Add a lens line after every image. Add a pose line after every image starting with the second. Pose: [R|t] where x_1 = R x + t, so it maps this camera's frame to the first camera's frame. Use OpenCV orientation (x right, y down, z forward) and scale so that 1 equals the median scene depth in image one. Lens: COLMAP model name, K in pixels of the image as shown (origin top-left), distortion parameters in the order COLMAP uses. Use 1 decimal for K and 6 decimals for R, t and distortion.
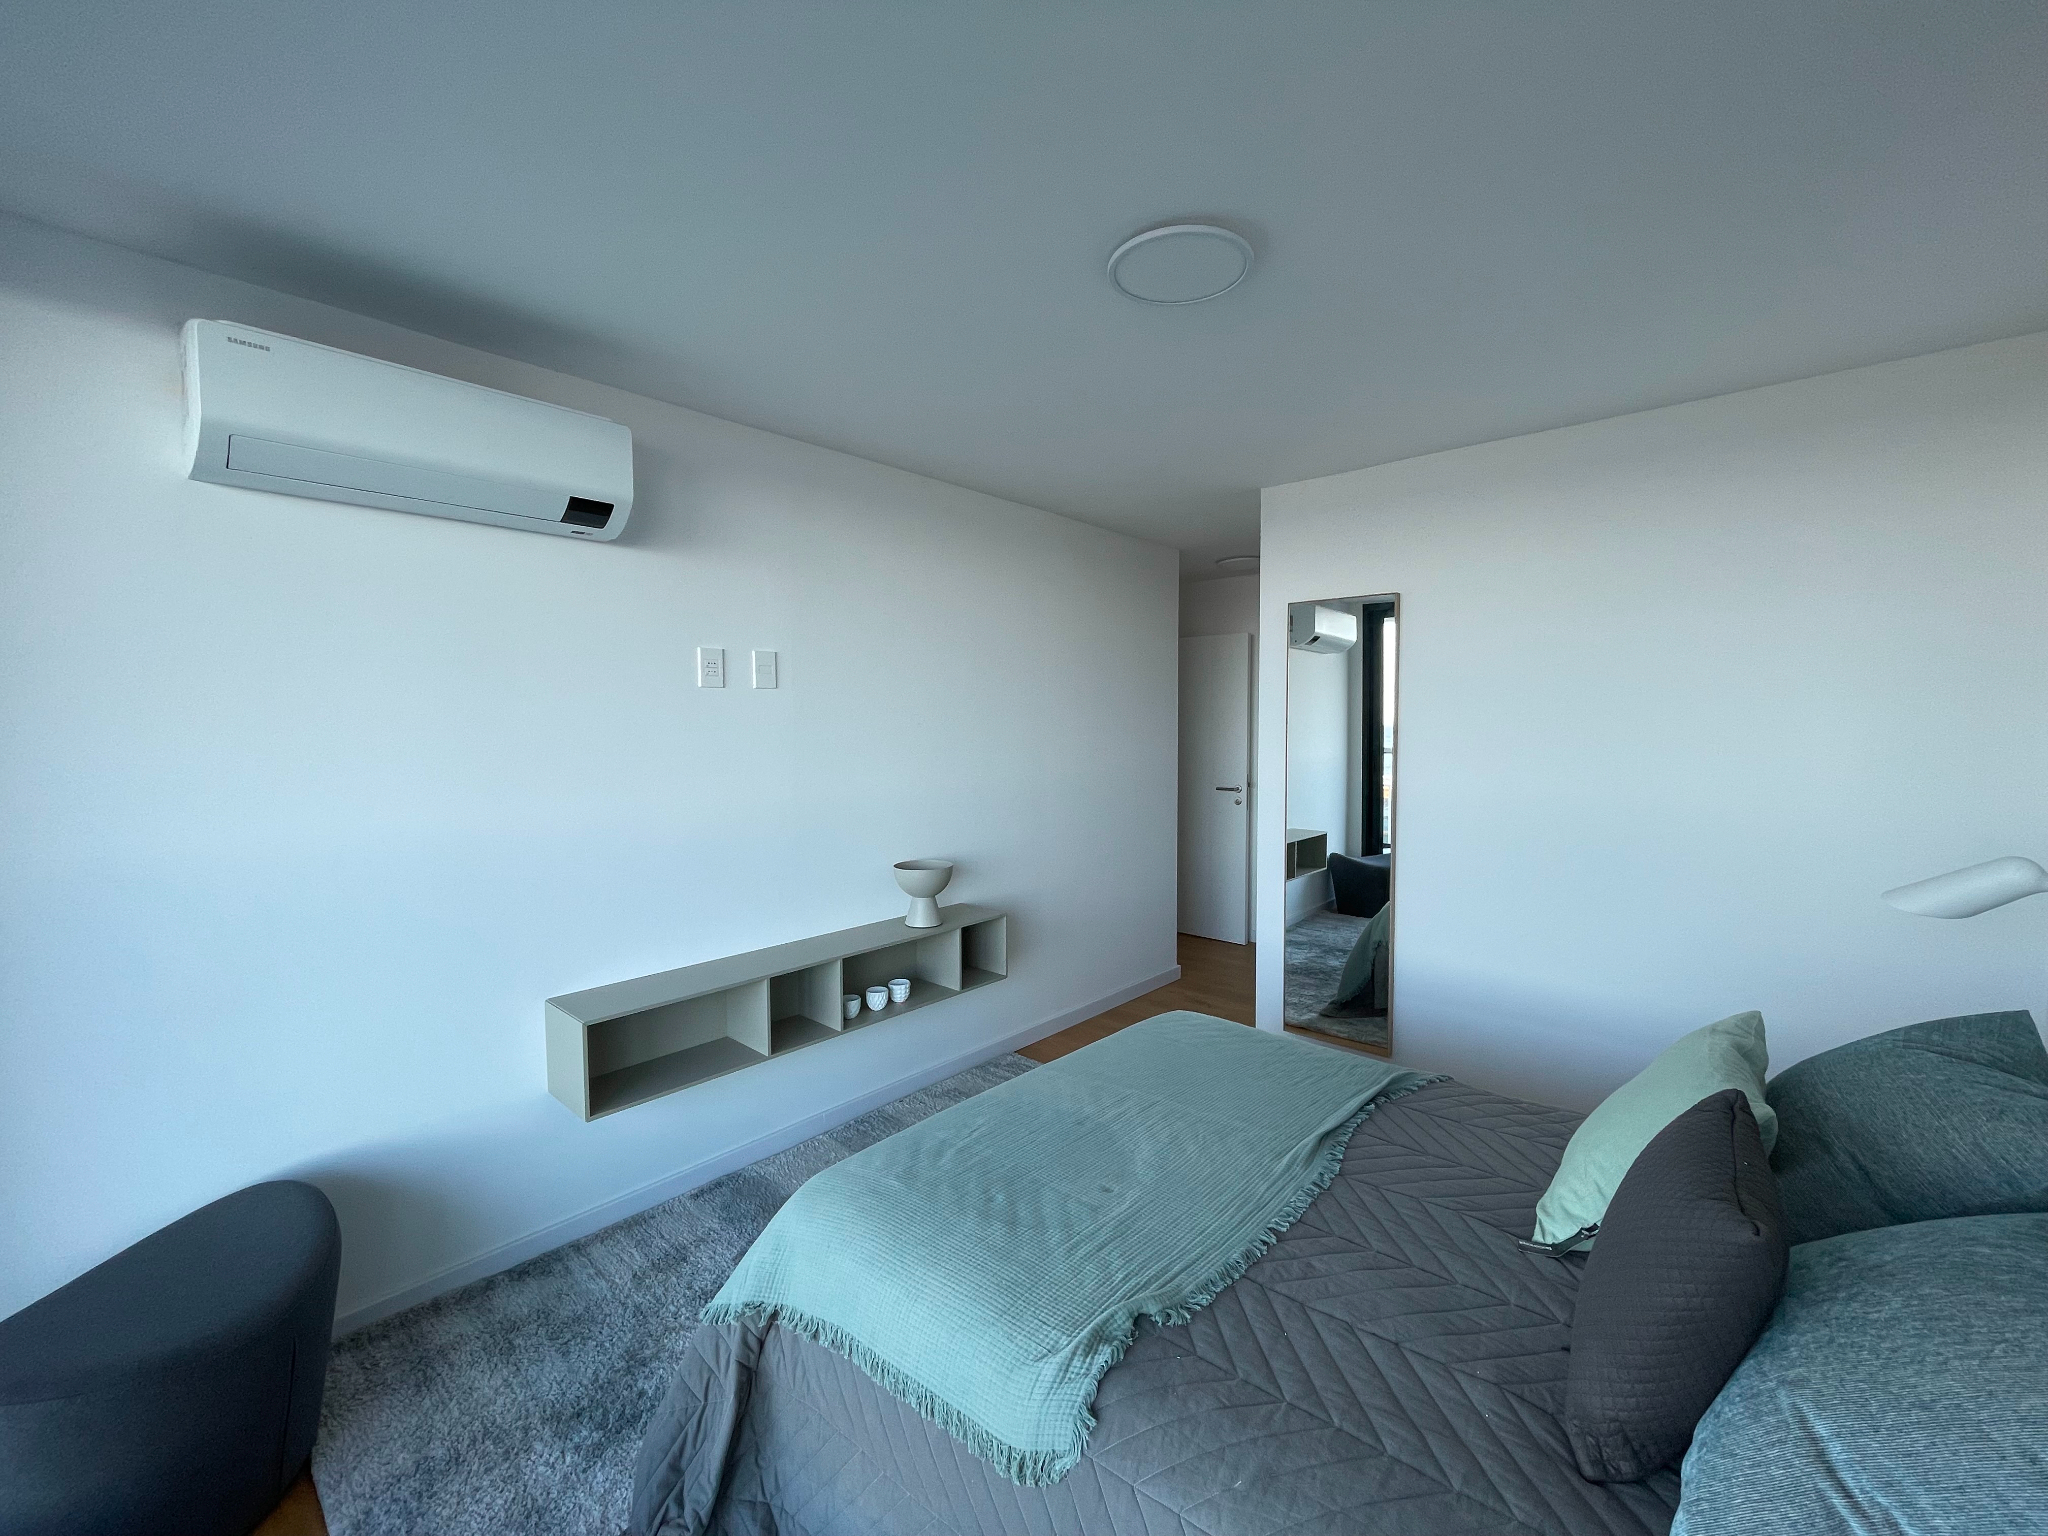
lens RADIAL K [[829.0, 0, 1027.1], [0, 829.0, 764.5], [0, 0, 1]] dist [-0.003784, 0.000473]
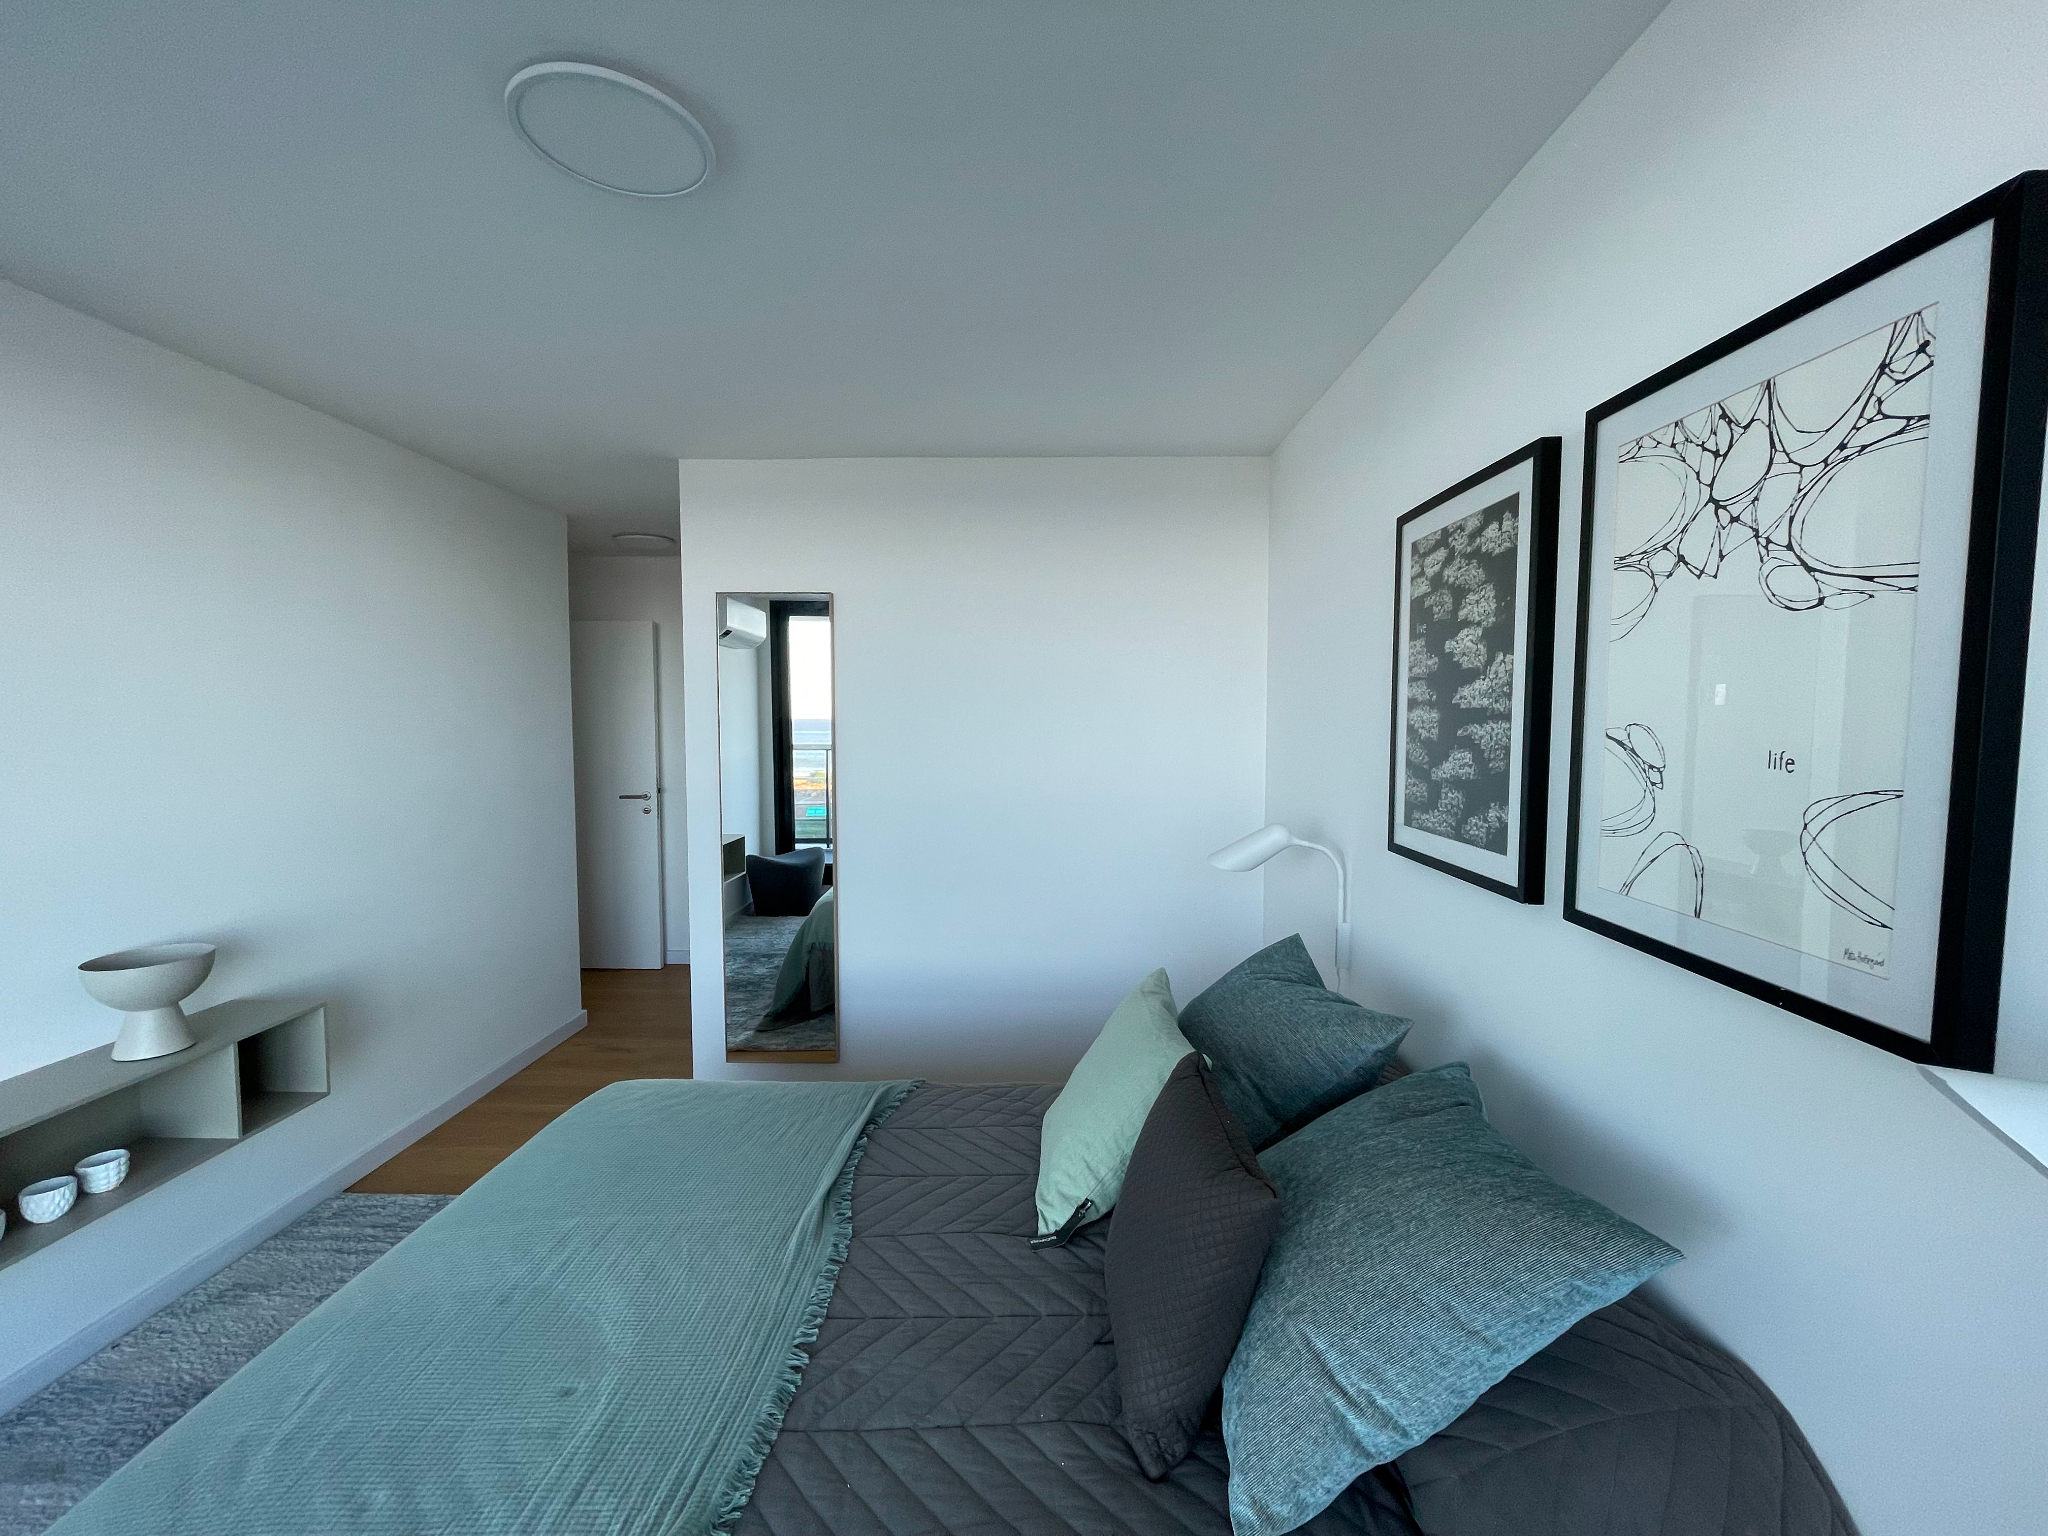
lens RADIAL K [[829.0, 0, 1025.1], [0, 829.0, 761.9], [0, 0, 1]] dist [-0.003784, 0.000473]
pose [[0.758377, -0.034422, 0.650907, -0.045640], [0.031238, 0.999377, 0.016455, -0.027004], [-0.651067, 0.007854, 0.758980, 0.182315]]
